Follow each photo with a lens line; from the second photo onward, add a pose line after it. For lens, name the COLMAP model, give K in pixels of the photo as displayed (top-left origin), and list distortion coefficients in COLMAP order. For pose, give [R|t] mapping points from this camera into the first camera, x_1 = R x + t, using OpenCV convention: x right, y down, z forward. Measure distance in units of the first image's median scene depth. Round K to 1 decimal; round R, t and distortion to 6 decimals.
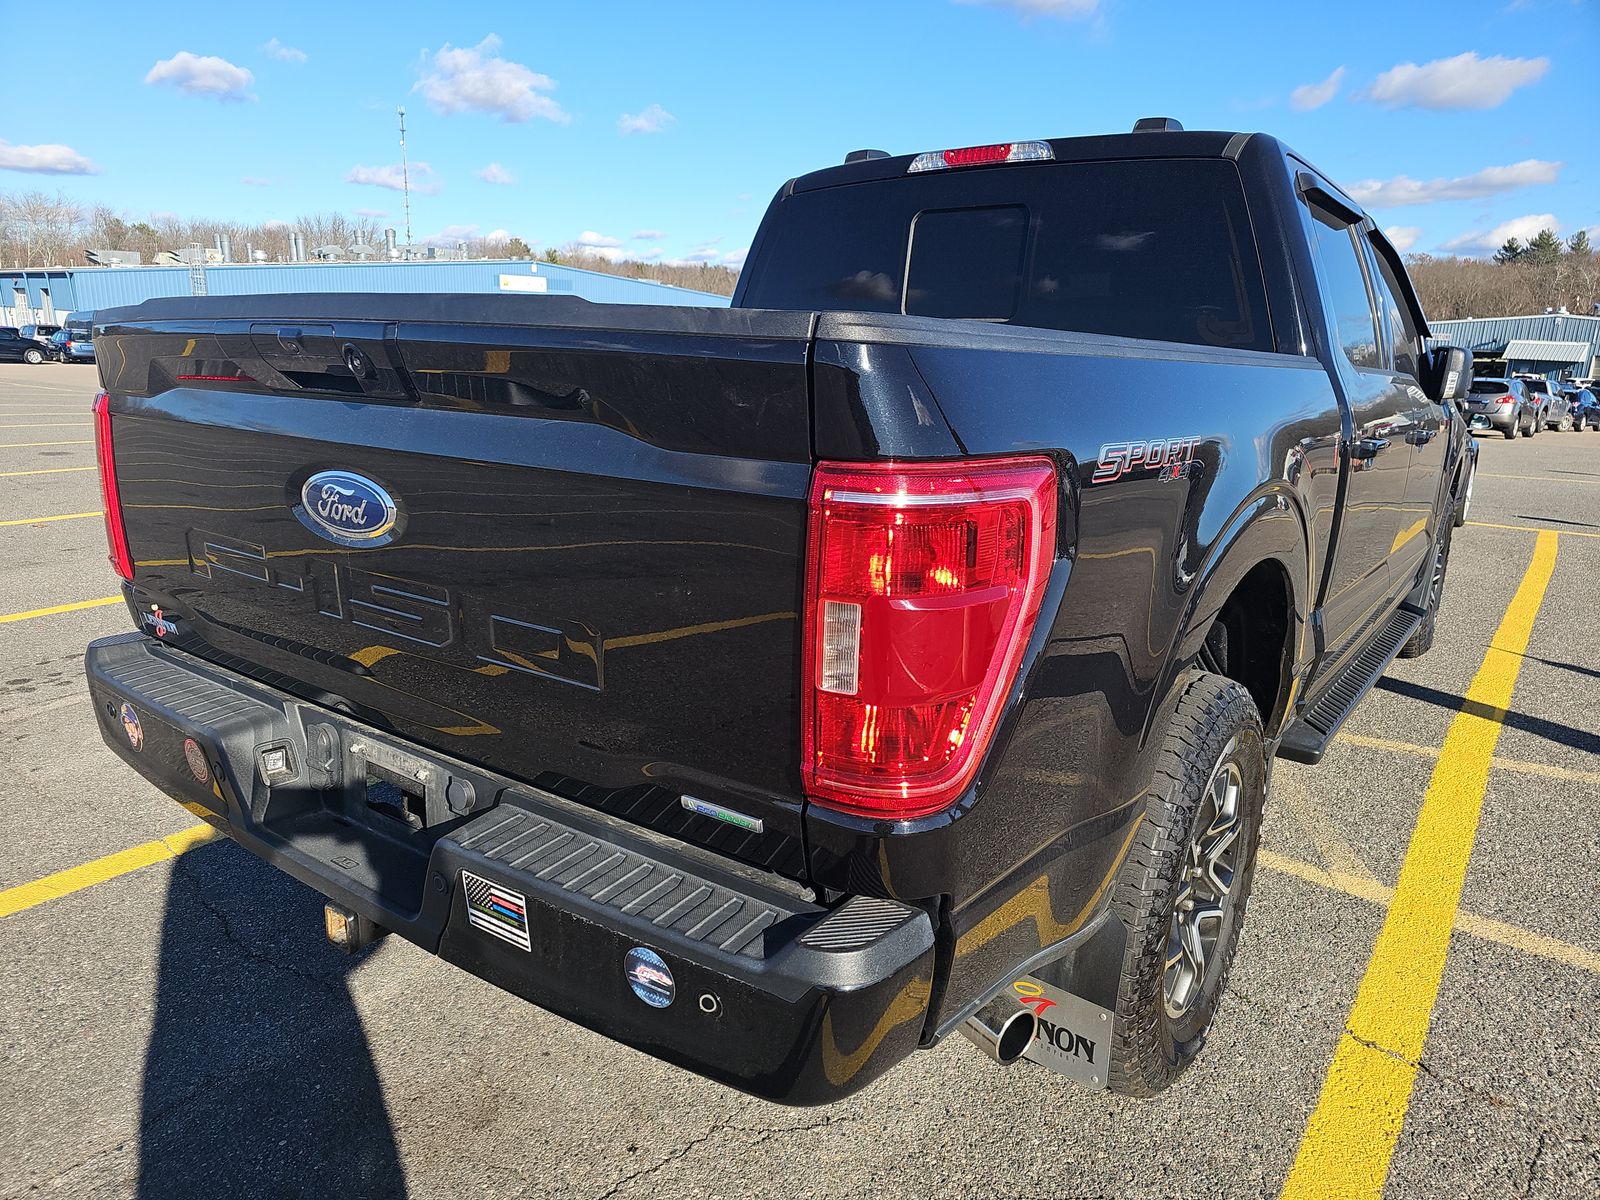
lens RADIAL K [[1060.2, 0, 782.6], [0, 1060.2, 591.5], [0, 0, 1]] dist [0.046591, -0.034622]
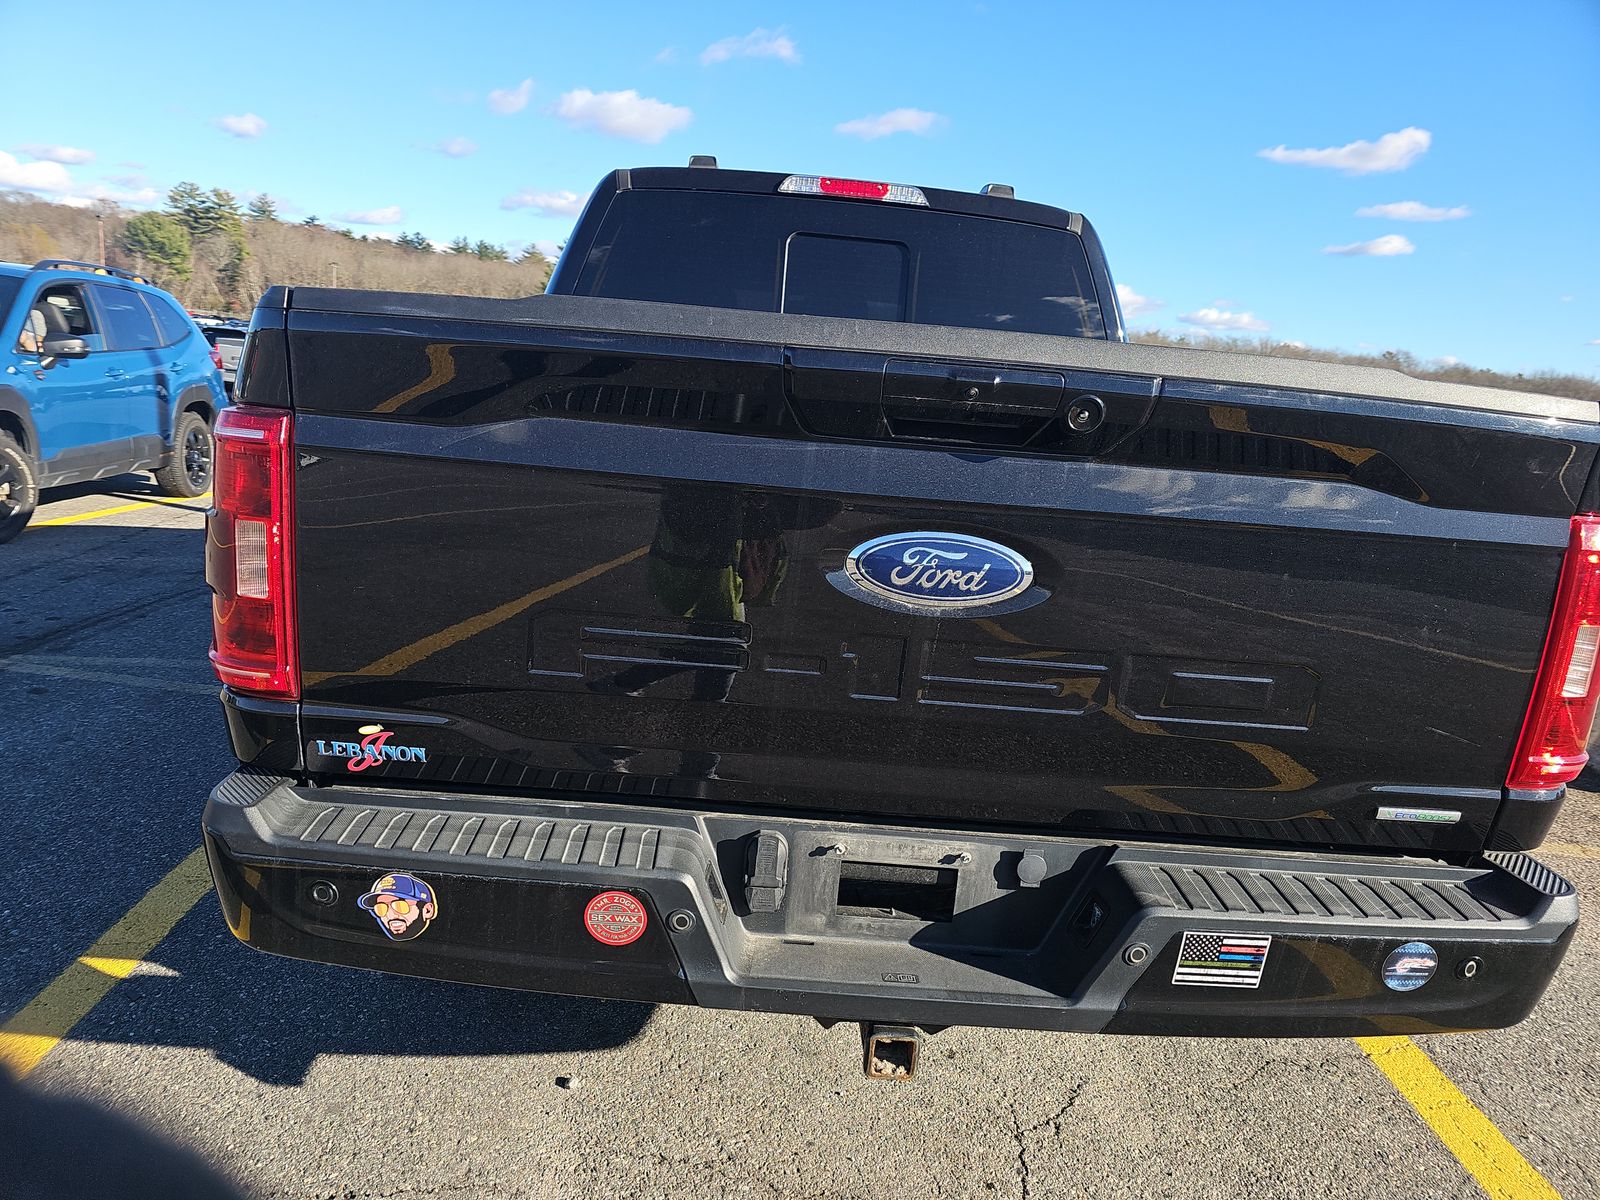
lens RADIAL K [[1060.2, 0, 783.4], [0, 1060.2, 610.3], [0, 0, 1]] dist [0.046591, -0.034622]
pose [[0.779850, -0.090768, 0.619351, -1.029822], [0.070421, 0.995872, 0.057279, -0.104980], [-0.621993, -0.001054, 0.783022, 0.393651]]
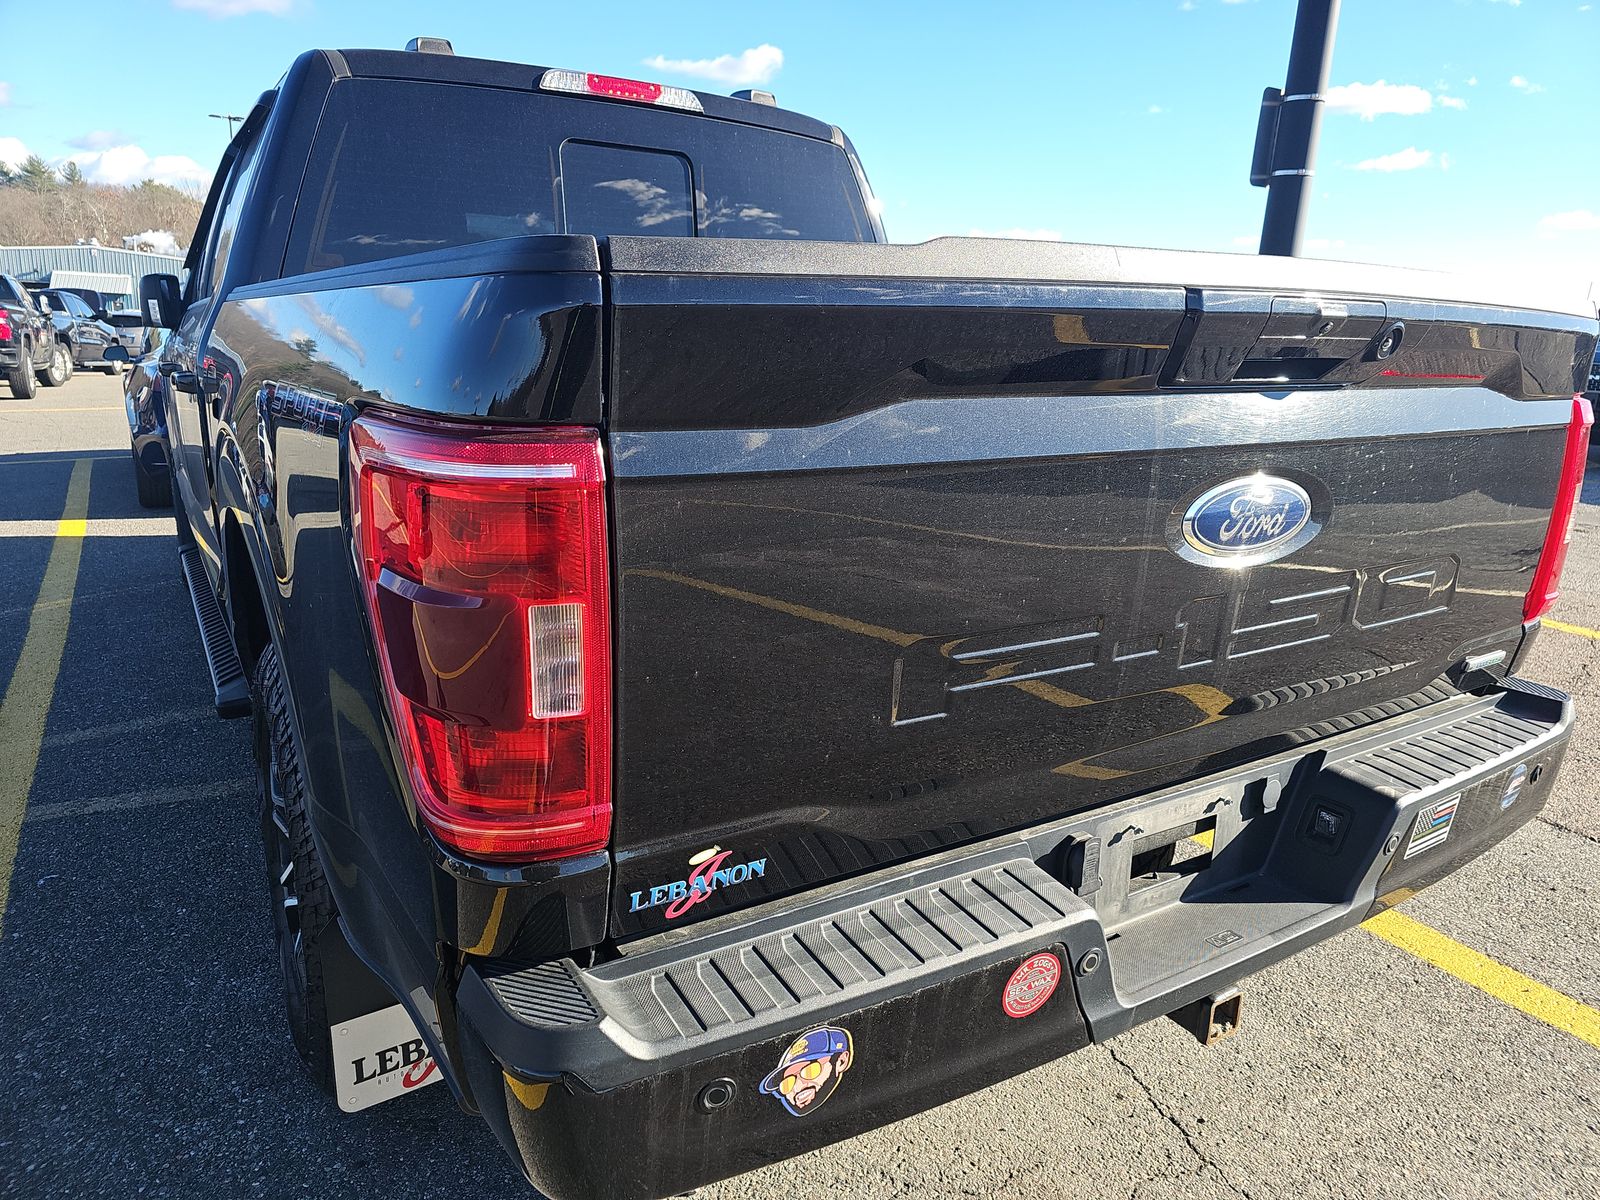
lens RADIAL K [[1060.2, 0, 808.5], [0, 1060.2, 597.5], [0, 0, 1]] dist [0.046591, -0.034622]
pose [[0.363656, -0.246469, 0.898336, -1.267840], [0.187095, 0.964036, 0.188757, -0.237223], [-0.912551, 0.099431, 0.396691, 0.973031]]
